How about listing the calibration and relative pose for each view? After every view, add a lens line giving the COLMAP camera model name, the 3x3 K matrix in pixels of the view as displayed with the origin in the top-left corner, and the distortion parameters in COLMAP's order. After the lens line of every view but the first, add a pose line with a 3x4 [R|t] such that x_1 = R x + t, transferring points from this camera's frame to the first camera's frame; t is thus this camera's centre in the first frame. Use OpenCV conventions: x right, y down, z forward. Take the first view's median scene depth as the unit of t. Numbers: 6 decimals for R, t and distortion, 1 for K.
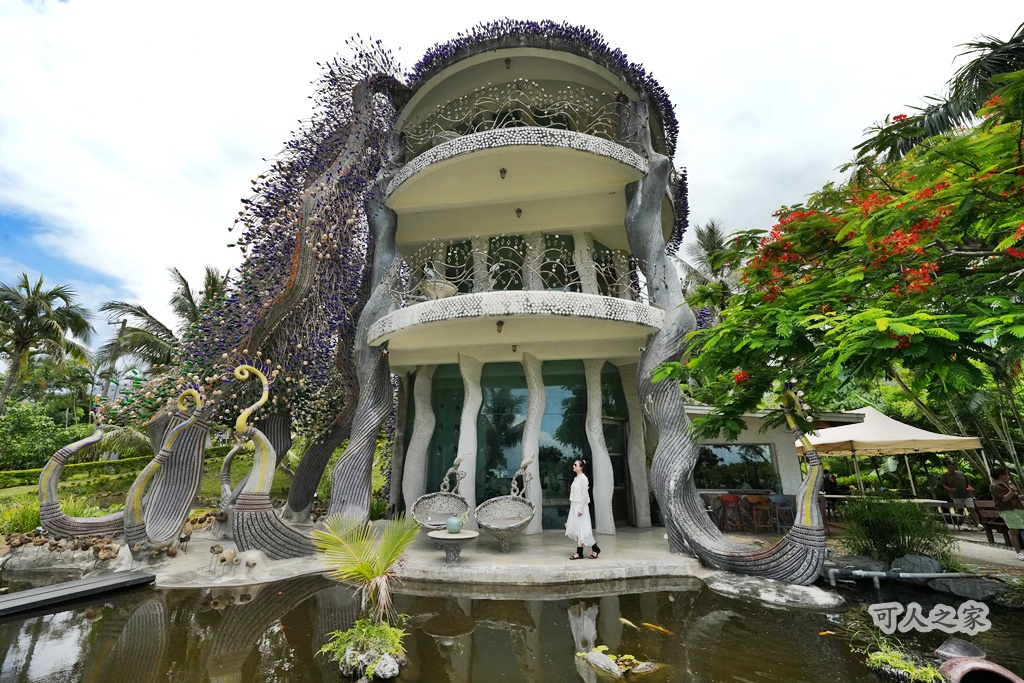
lens RADIAL K [[419.5, 0, 512.5], [0, 419.5, 340.8], [0, 0, 1]] dist [-0.012903, -0.000563]
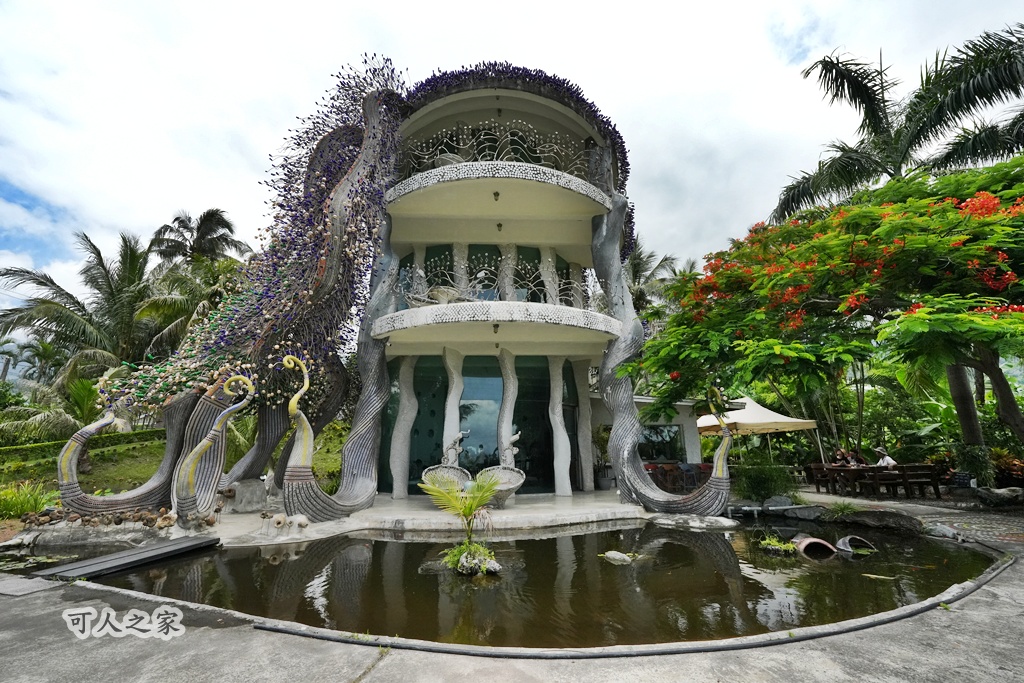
lens RADIAL K [[419.5, 0, 511.6], [0, 419.5, 342.1], [0, 0, 1]] dist [-0.012903, -0.000563]
pose [[0.975864, 0.039605, 0.214756, -0.232813], [-0.047660, 0.998336, 0.032455, -0.033795], [-0.213113, -0.041907, 0.976128, -0.184749]]
